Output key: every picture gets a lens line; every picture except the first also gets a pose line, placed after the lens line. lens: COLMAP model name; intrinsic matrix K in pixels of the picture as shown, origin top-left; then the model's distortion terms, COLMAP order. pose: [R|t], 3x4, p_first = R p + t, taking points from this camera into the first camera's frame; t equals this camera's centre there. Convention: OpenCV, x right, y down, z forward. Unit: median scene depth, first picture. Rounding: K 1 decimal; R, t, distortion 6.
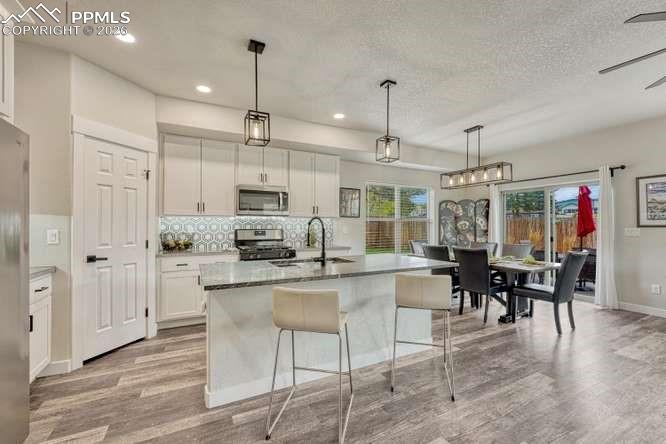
lens RADIAL K [[278.3, 0, 333.0], [0, 278.3, 222.0], [0, 0, 1]] dist [-0.008566, 0.000254]
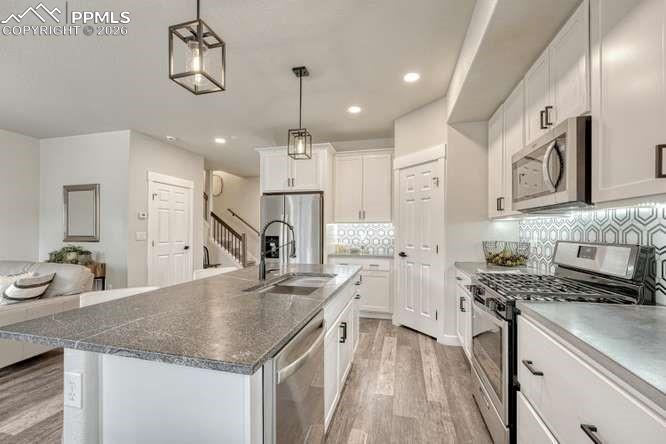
lens RADIAL K [[283.7, 0, 333.0], [0, 283.7, 230.1], [0, 0, 1]] dist [-0.010476, -0.000076]
pose [[-0.656467, -0.003725, -0.754346, 0.276756], [0.003454, 0.999962, -0.007944, 0.011245], [0.754347, -0.007820, -0.656429, 1.029634]]
